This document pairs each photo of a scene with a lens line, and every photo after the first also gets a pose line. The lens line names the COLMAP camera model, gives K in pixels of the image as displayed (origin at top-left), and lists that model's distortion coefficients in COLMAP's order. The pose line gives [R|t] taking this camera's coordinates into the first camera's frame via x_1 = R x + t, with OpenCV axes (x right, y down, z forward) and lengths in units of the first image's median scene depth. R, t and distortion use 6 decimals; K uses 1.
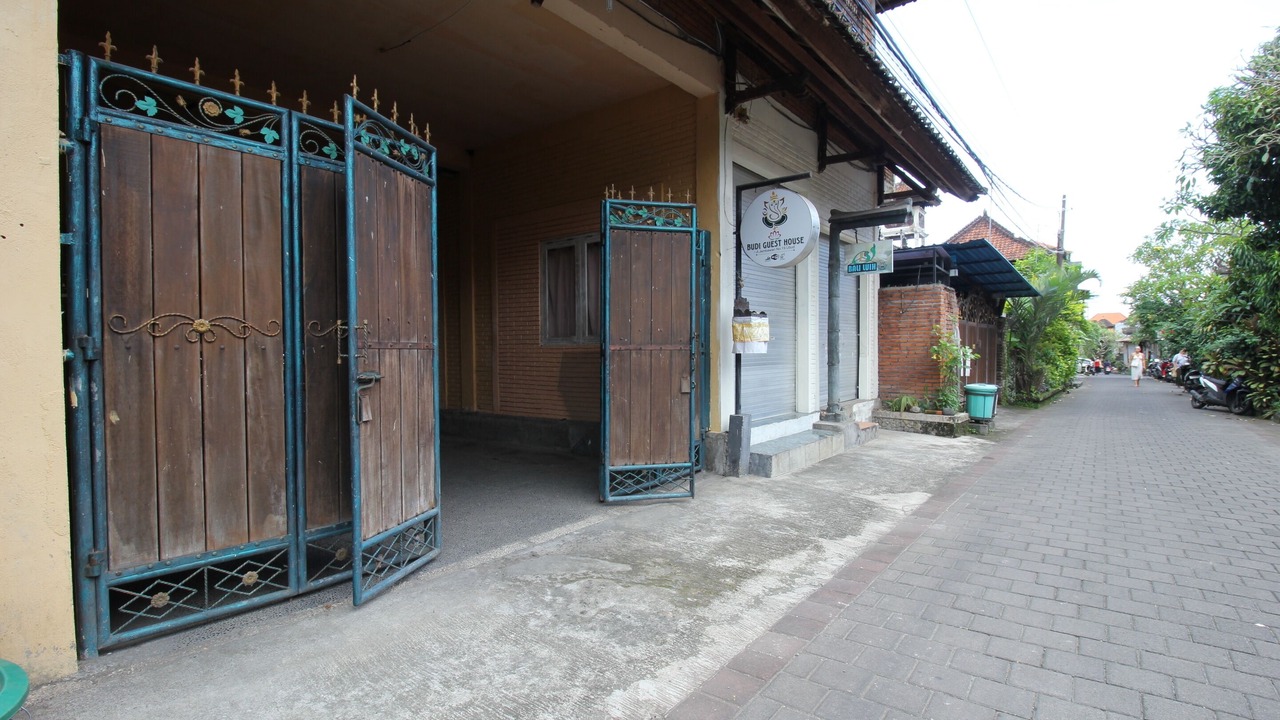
lens RADIAL K [[595.5, 0, 646.2], [0, 595.5, 363.3], [0, 0, 1]] dist [0.001961, -0.012804]
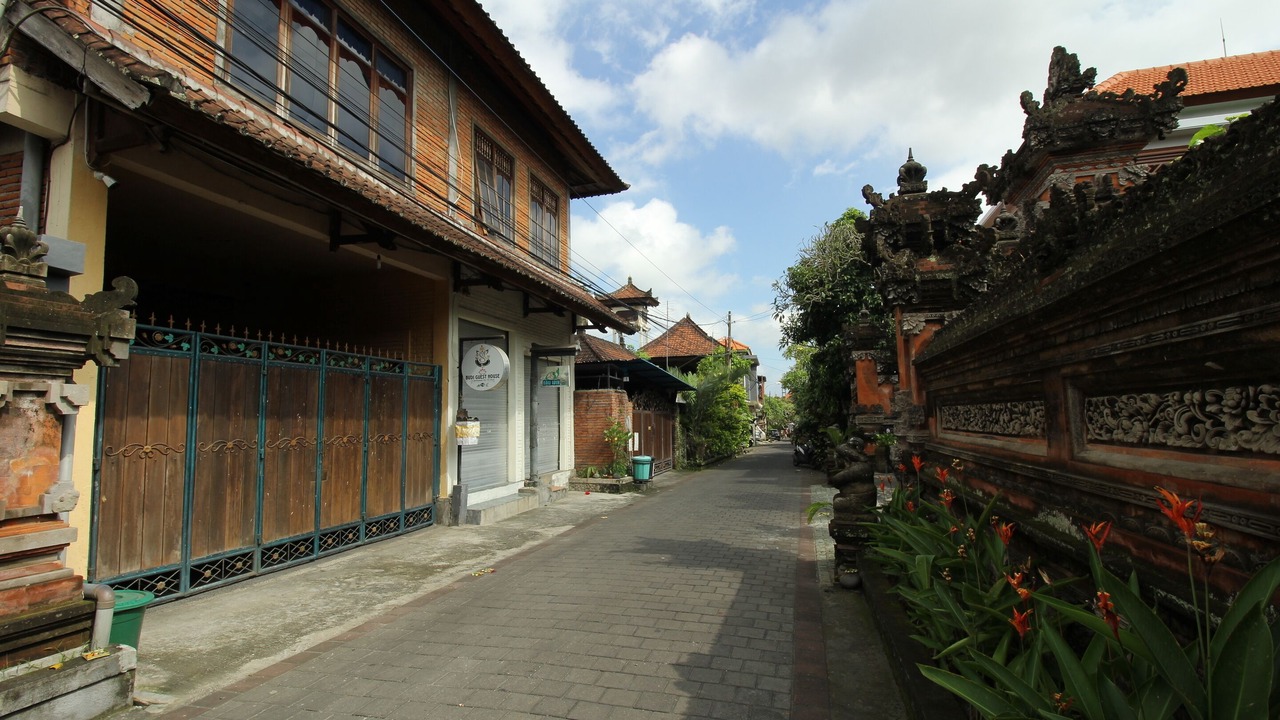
lens RADIAL K [[595.5, 0, 646.3], [0, 595.5, 365.0], [0, 0, 1]] dist [0.001961, -0.012804]
pose [[0.921815, 0.022913, 0.386952, -0.003605], [0.023082, 0.993236, -0.113800, -0.061969], [-0.386942, 0.113834, 0.915051, -1.122084]]
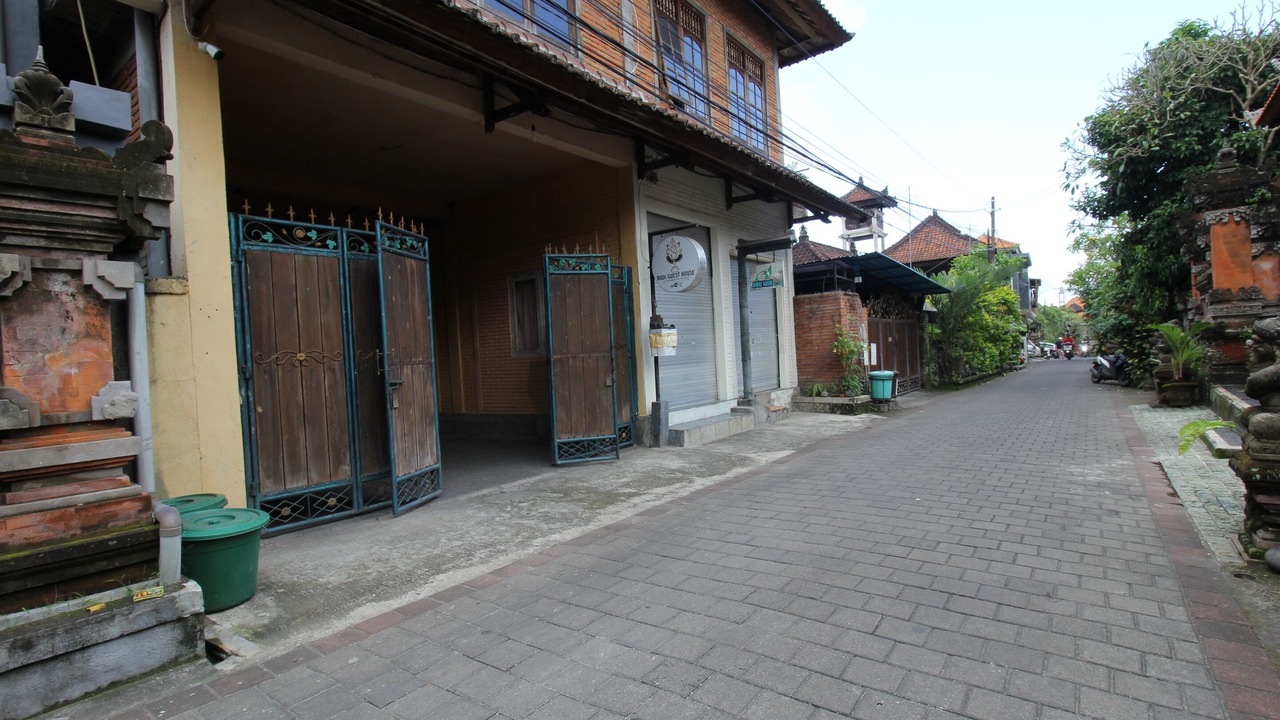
lens RADIAL K [[595.5, 0, 646.5], [0, 595.5, 362.3], [0, 0, 1]] dist [0.001961, -0.012804]
pose [[0.998621, -0.050221, 0.015324, 0.198654], [0.050386, 0.998674, -0.010519, 0.018314], [-0.014775, 0.011277, 0.999827, -0.622191]]
